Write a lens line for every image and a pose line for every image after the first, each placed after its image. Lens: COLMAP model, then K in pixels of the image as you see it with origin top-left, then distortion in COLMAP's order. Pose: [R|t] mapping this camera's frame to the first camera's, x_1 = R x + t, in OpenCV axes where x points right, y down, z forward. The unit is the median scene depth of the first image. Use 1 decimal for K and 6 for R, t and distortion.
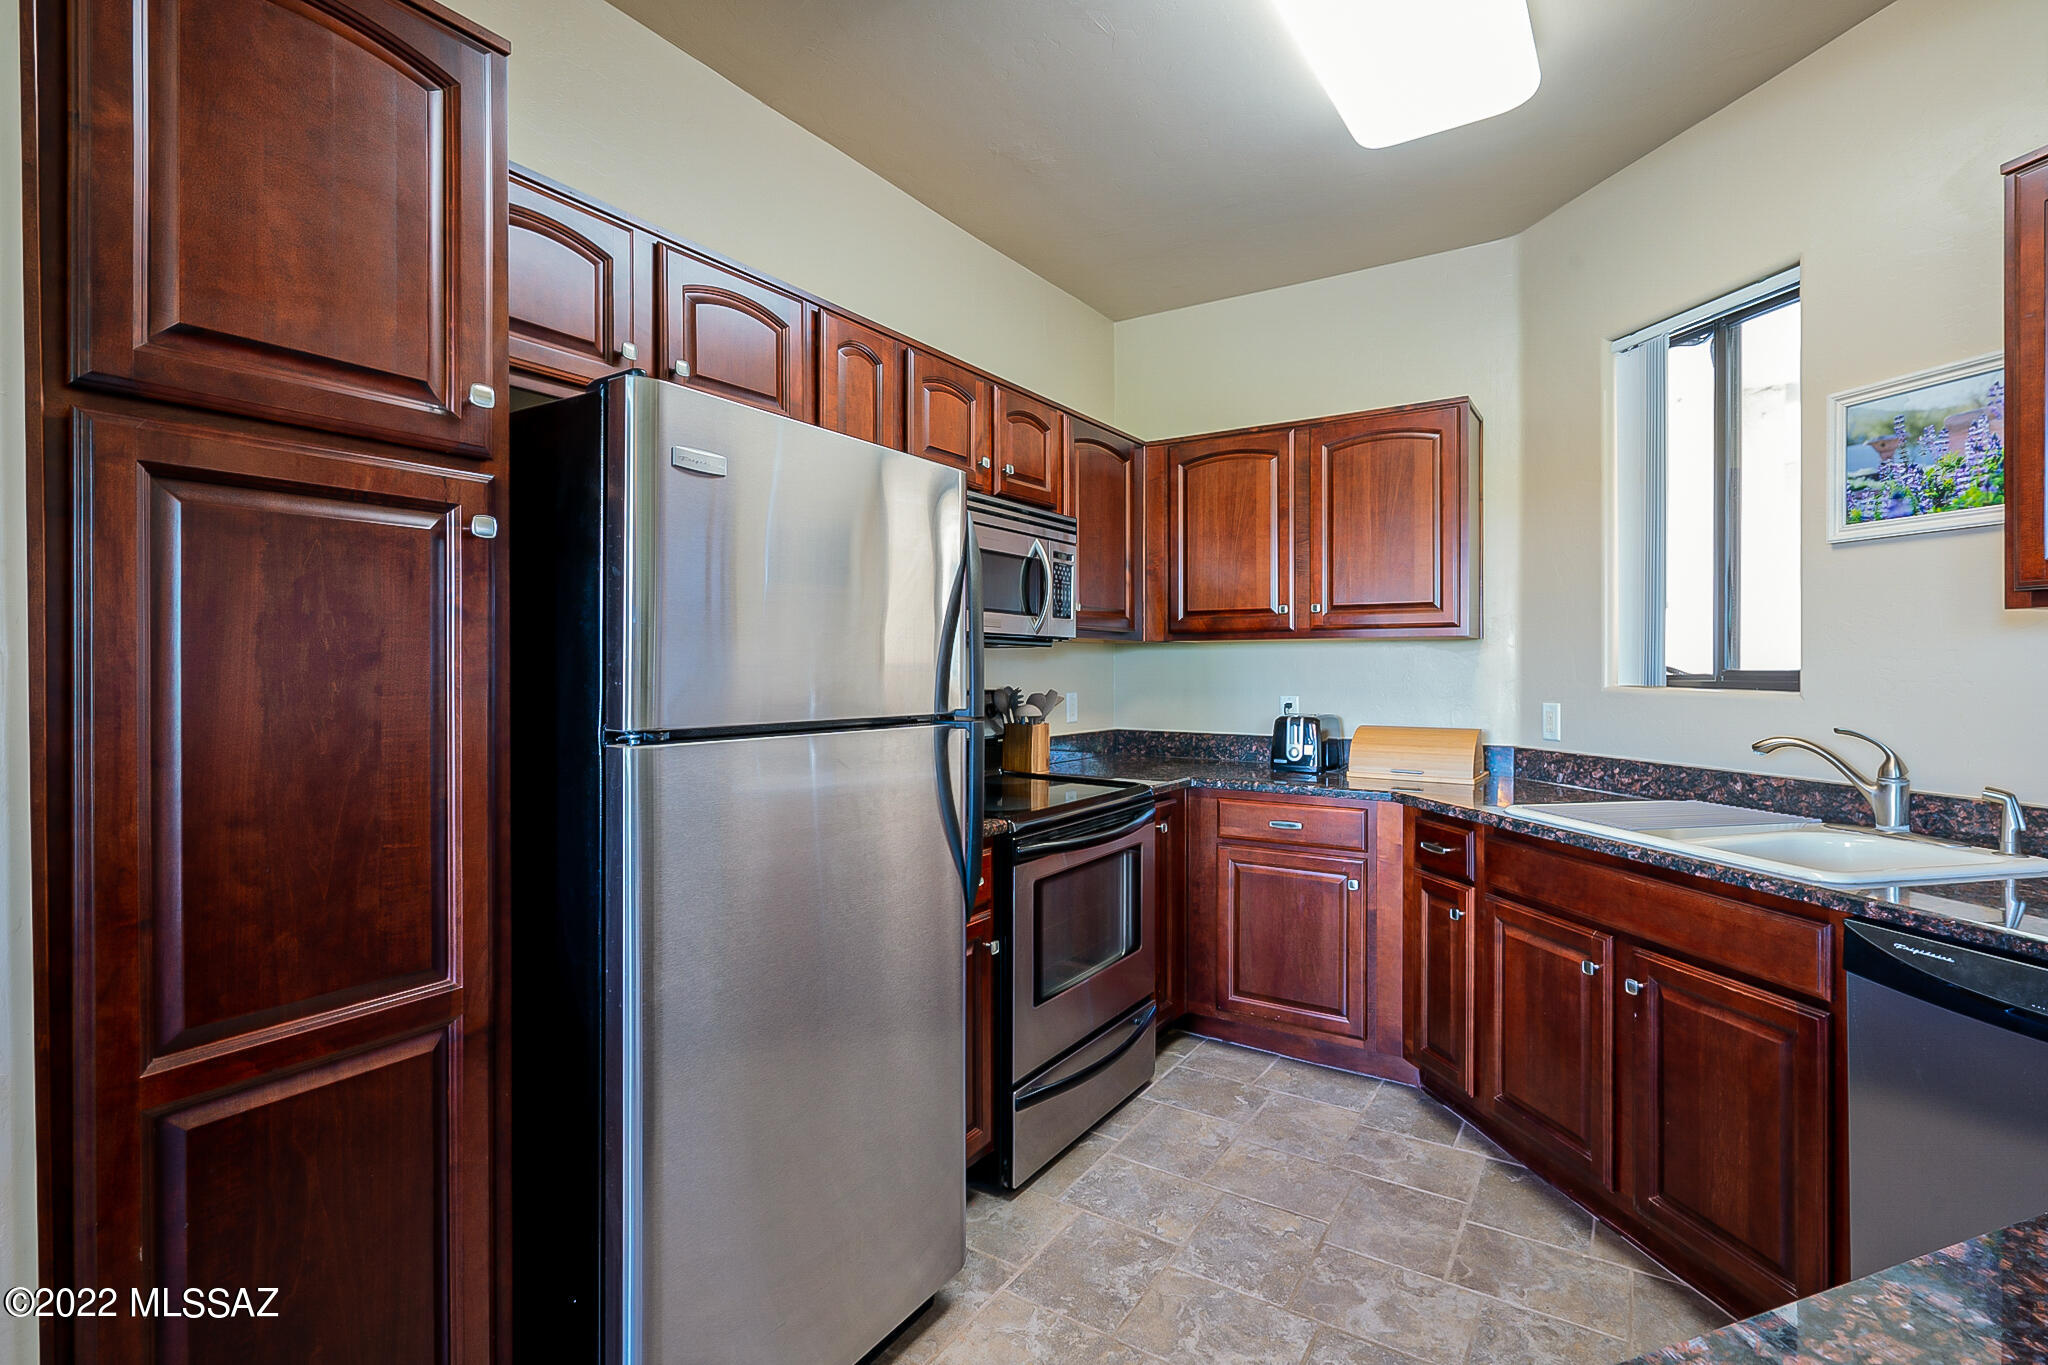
lens RADIAL K [[963.5, 0, 1030.7], [0, 963.5, 675.0], [0, 0, 1]] dist [0.000586, -0.000013]
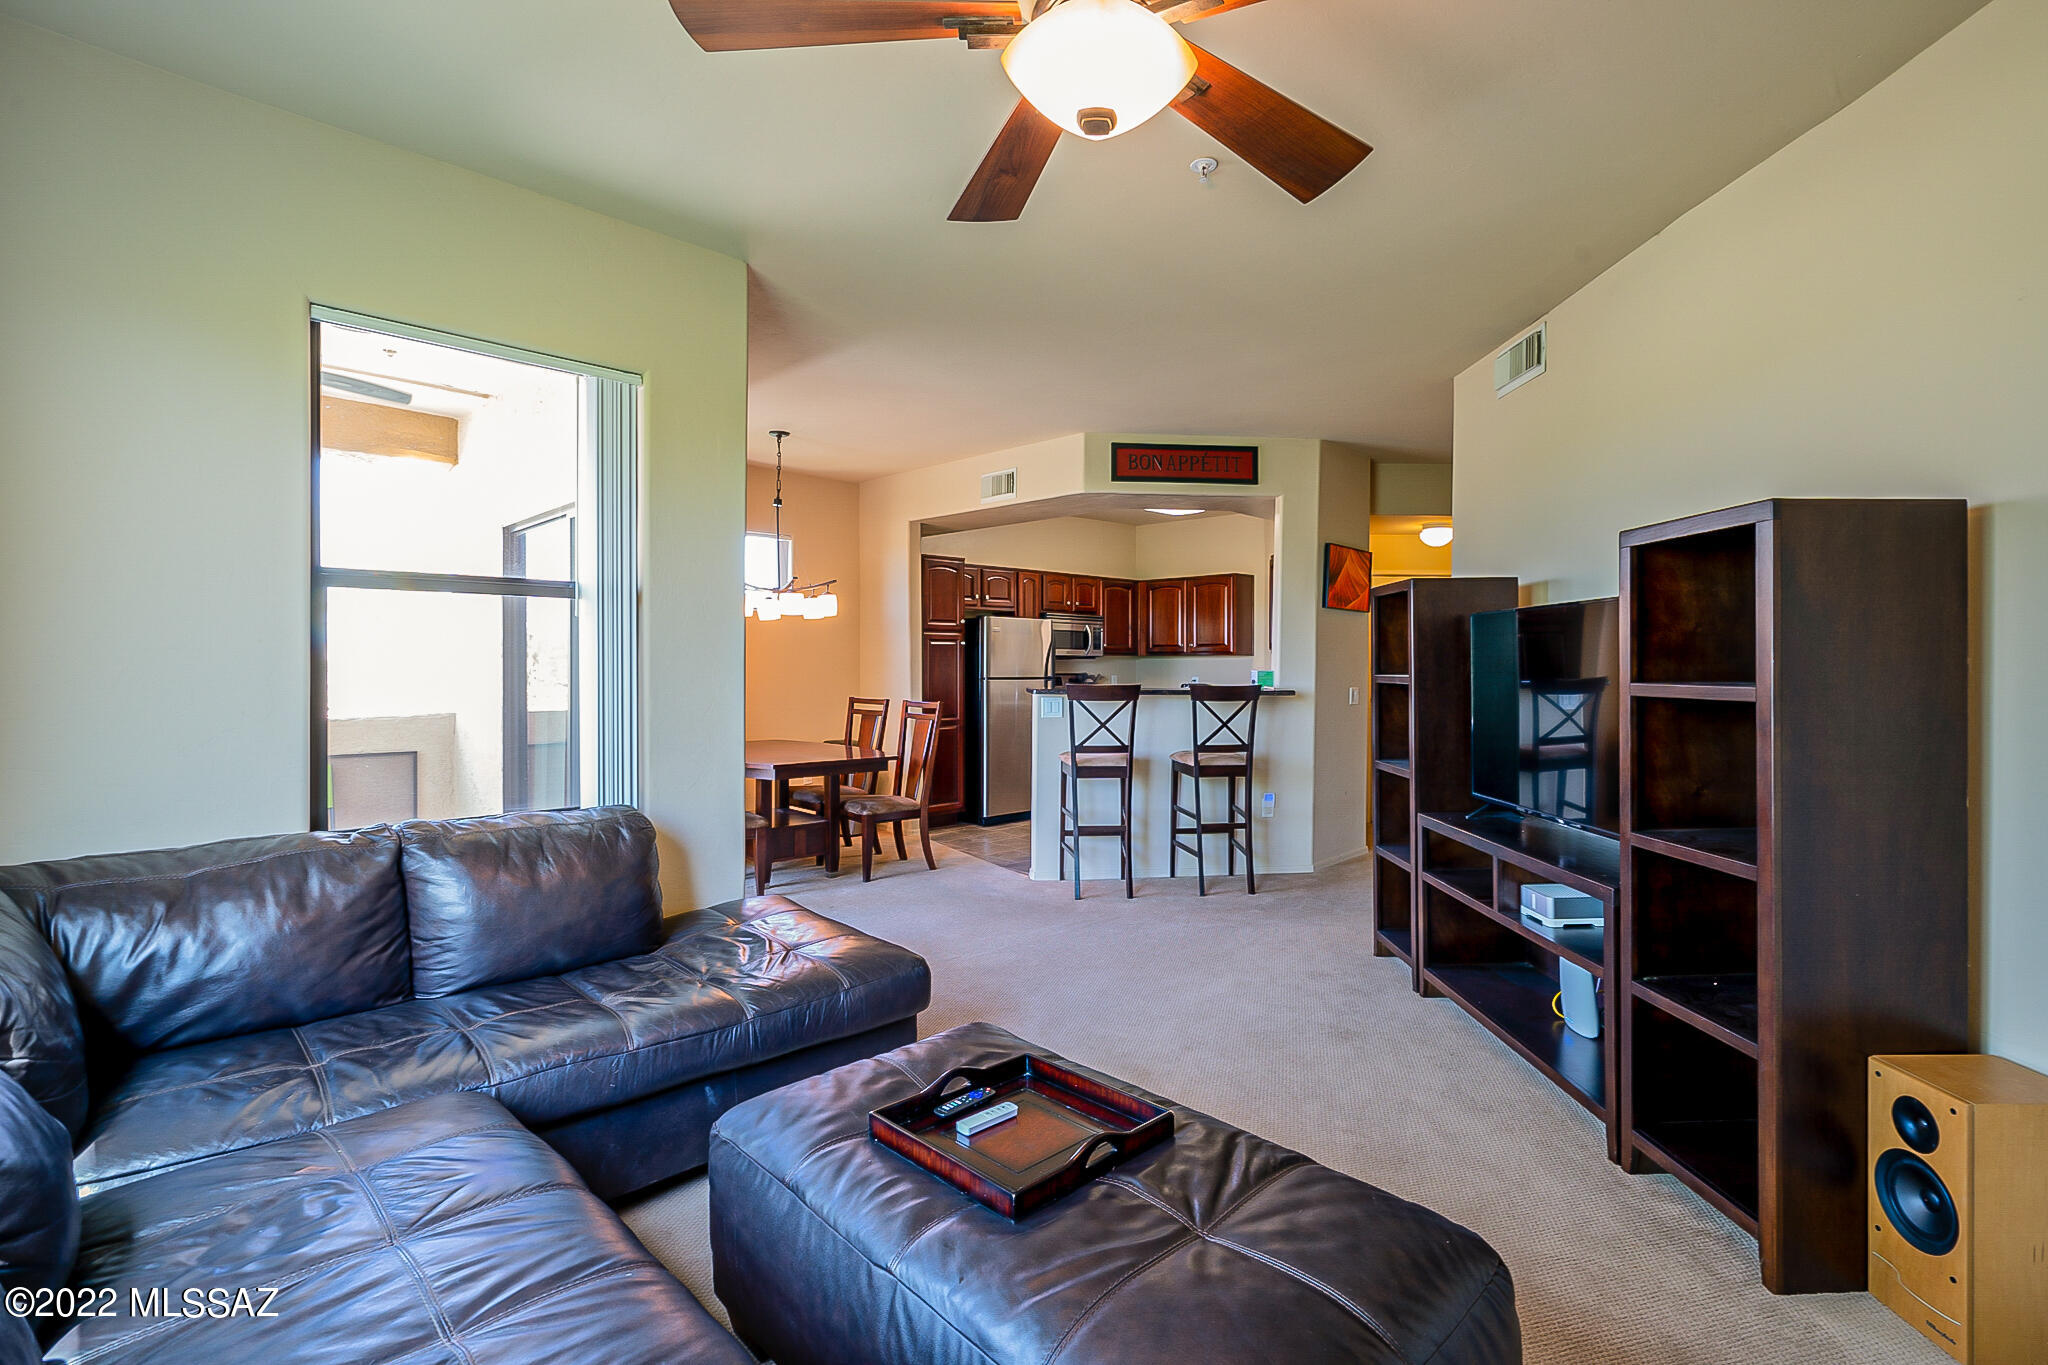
lens RADIAL K [[963.5, 0, 1029.7], [0, 963.5, 676.5], [0, 0, 1]] dist [0.000586, -0.000013]
pose [[0.976610, 0.002508, -0.215003, 0.463464], [-0.001597, 0.999989, 0.004408, 0.011999], [0.215012, -0.003961, 0.976603, -1.938766]]
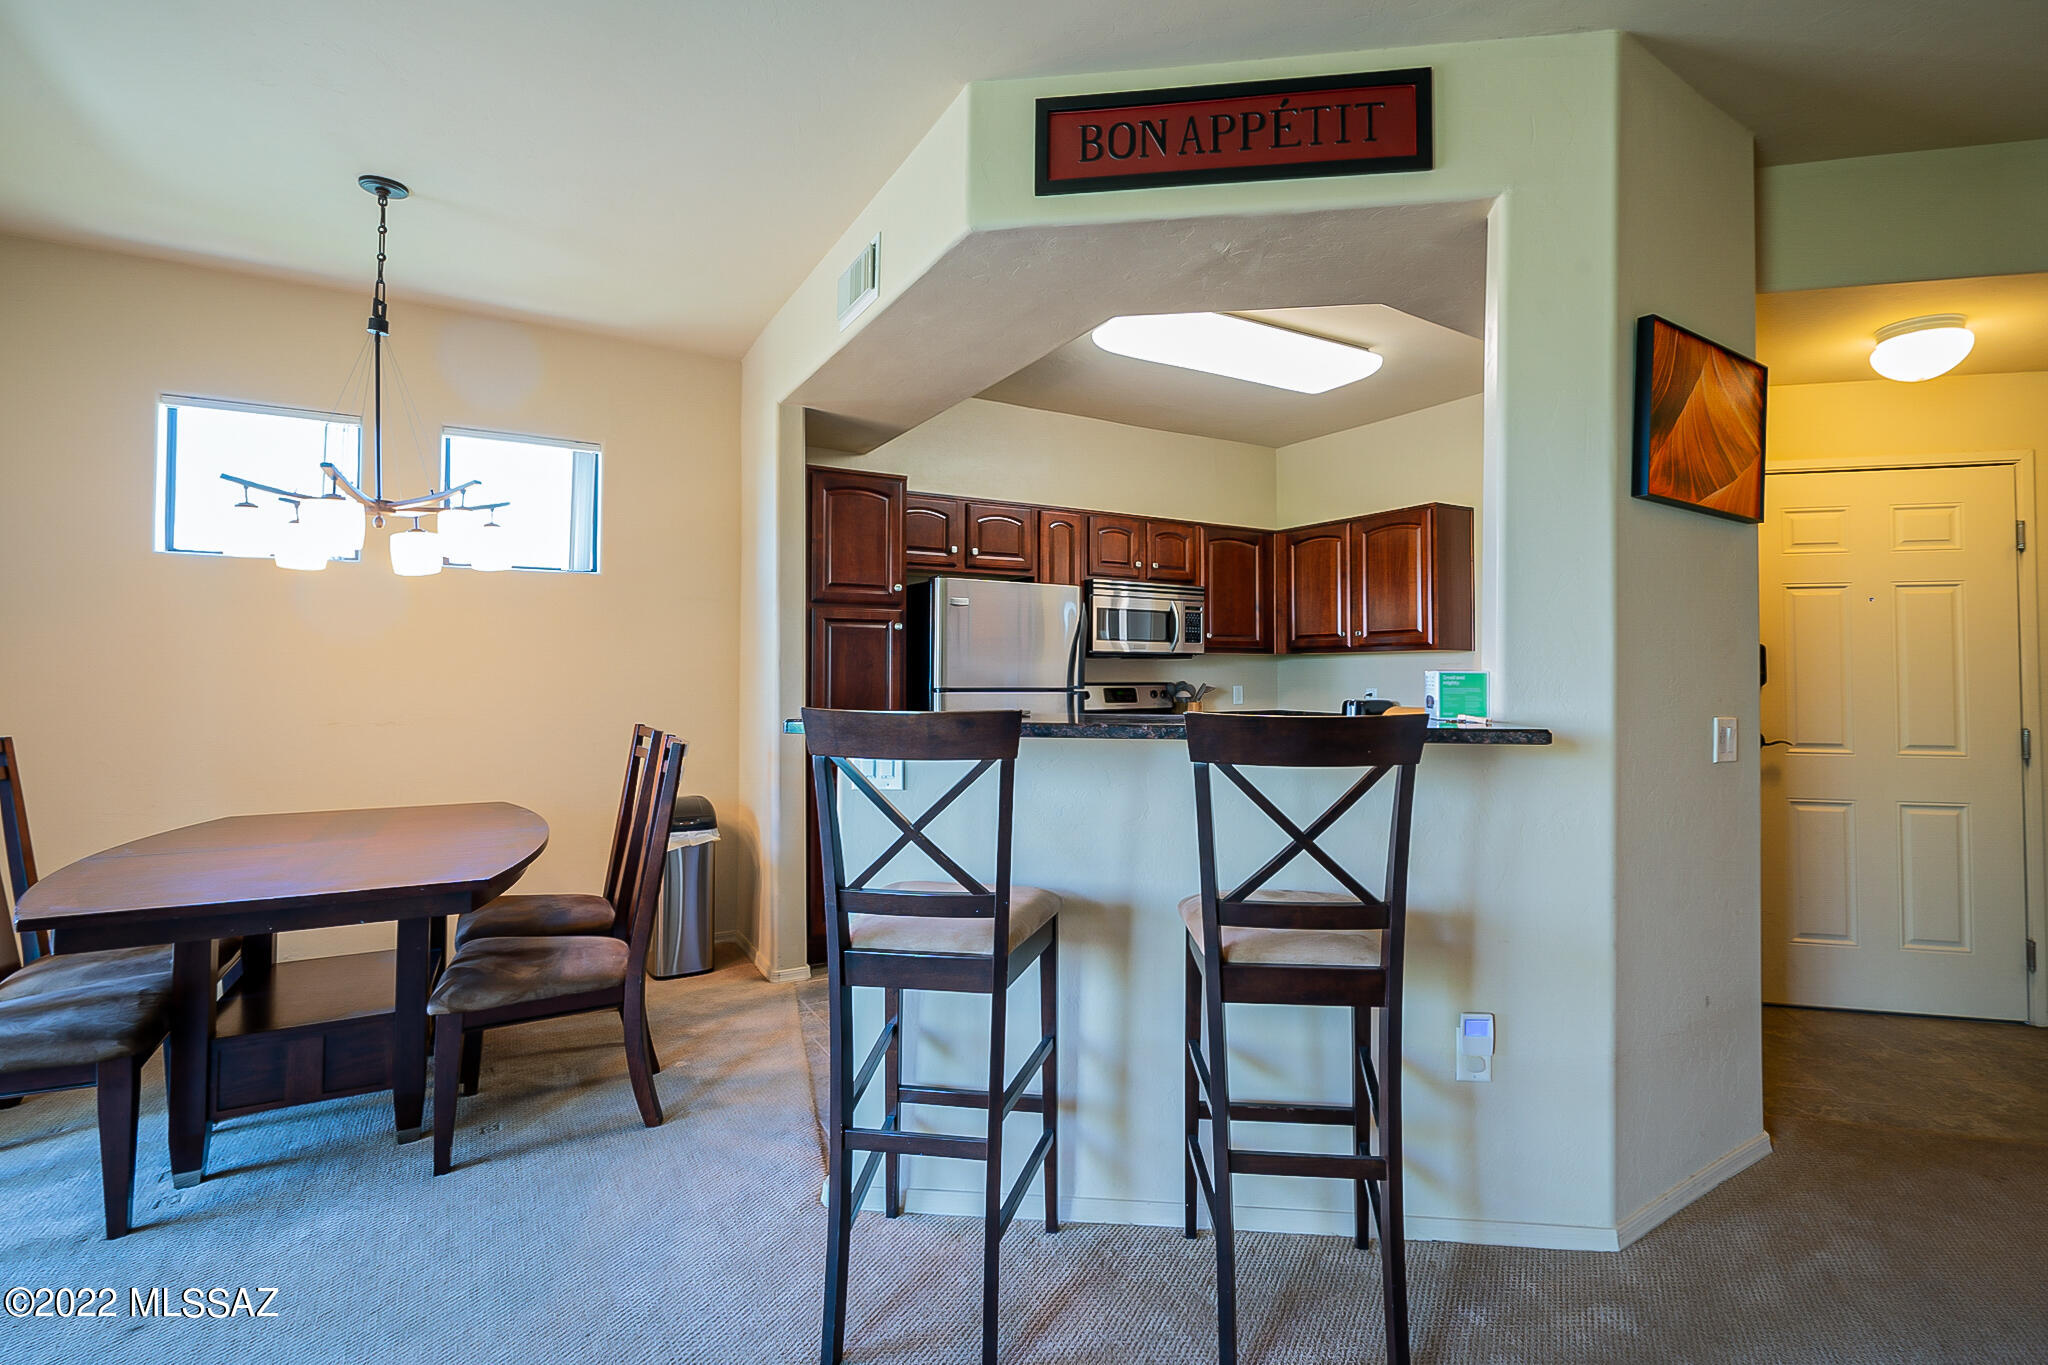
lens RADIAL K [[963.5, 0, 1029.5], [0, 963.5, 652.8], [0, 0, 1]] dist [0.000586, -0.000013]
pose [[0.899790, -0.010486, -0.436197, 0.531670], [-0.003680, 0.999493, -0.031618, 0.017718], [0.436307, 0.030055, 0.899296, -0.739874]]
